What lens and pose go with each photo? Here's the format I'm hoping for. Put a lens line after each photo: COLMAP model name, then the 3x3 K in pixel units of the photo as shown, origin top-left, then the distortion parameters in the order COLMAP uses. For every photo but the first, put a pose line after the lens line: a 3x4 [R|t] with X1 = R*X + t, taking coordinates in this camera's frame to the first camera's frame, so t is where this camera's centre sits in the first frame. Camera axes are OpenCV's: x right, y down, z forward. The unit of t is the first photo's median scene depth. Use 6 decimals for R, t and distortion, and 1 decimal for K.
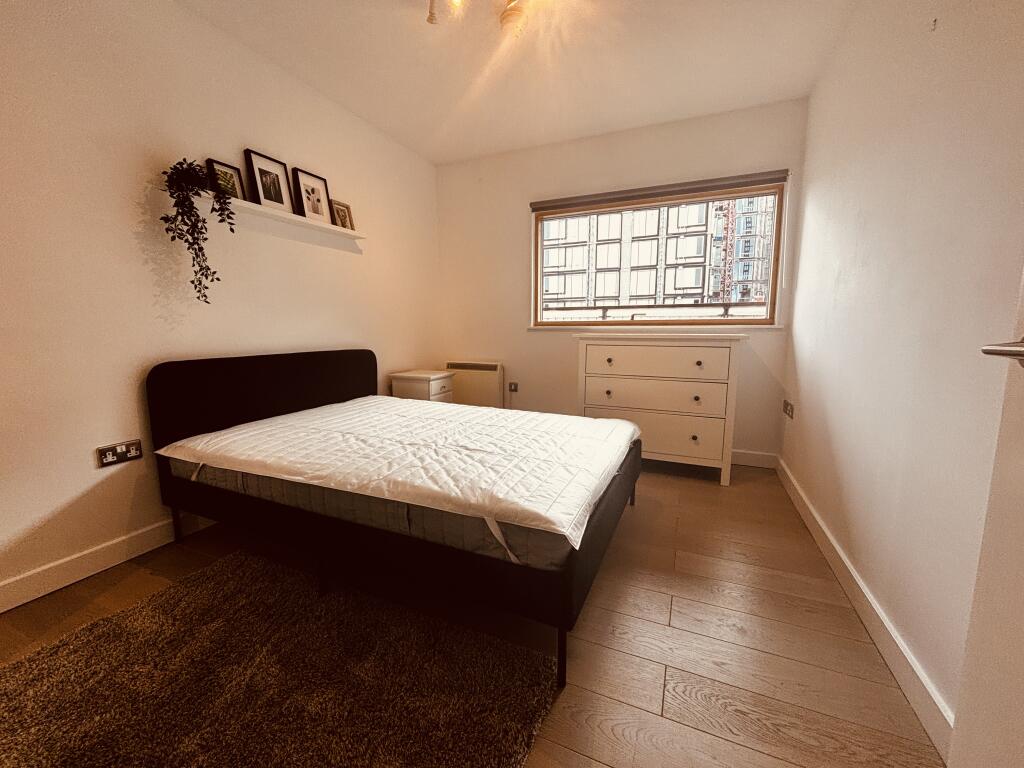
lens RADIAL K [[411.4, 0, 512.5], [0, 411.4, 382.5], [0, 0, 1]] dist [0.000024, -0.000268]
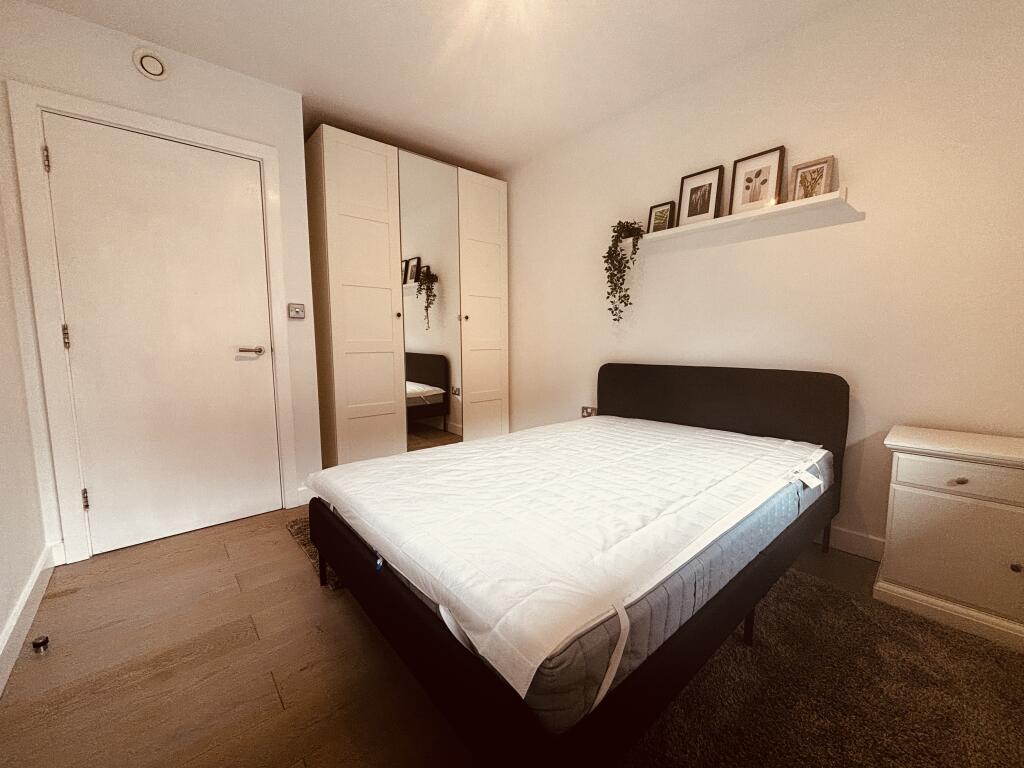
lens RADIAL K [[411.4, 0, 512.5], [0, 411.4, 382.5], [0, 0, 1]] dist [0.000024, -0.000268]
pose [[-0.427999, 0.098573, -0.898387, 0.563832], [-0.110627, 0.980845, 0.160324, -0.150864], [0.896983, 0.168005, -0.408896, 1.081535]]
